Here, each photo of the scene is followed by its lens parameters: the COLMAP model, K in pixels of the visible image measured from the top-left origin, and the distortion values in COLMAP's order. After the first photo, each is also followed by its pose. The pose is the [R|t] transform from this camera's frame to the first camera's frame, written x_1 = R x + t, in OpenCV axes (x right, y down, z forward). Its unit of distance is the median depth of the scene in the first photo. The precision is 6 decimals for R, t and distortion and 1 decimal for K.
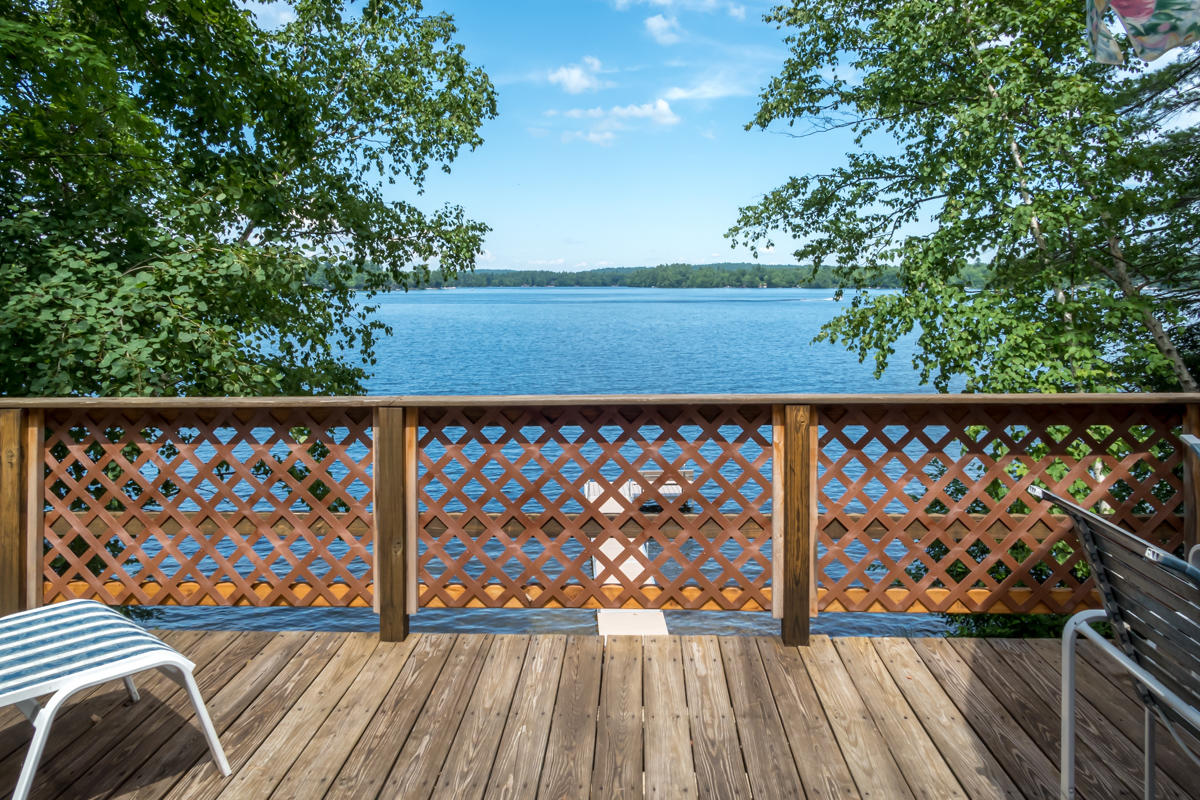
lens RADIAL K [[912.3, 0, 576.3], [0, 912.3, 285.0], [0, 0, 1]] dist [0.001157, -0.000033]
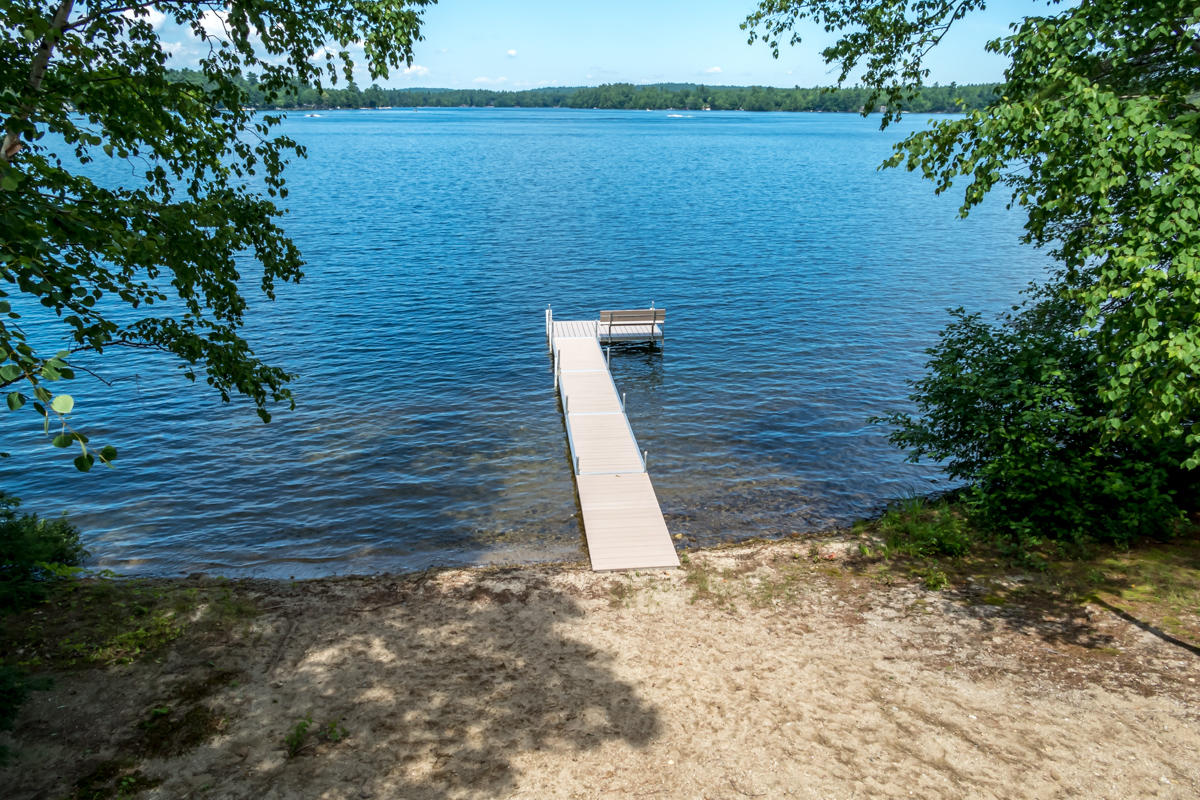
lens RADIAL K [[896.1, 0, 600.0], [0, 896.1, 400.0], [0, 0, 1]] dist [0.020920, 0.002270]
pose [[0.996136, -0.017552, 0.086053, -0.032059], [-0.010164, 0.950202, 0.311470, 0.012809], [-0.087235, -0.311141, 0.946352, 0.230331]]
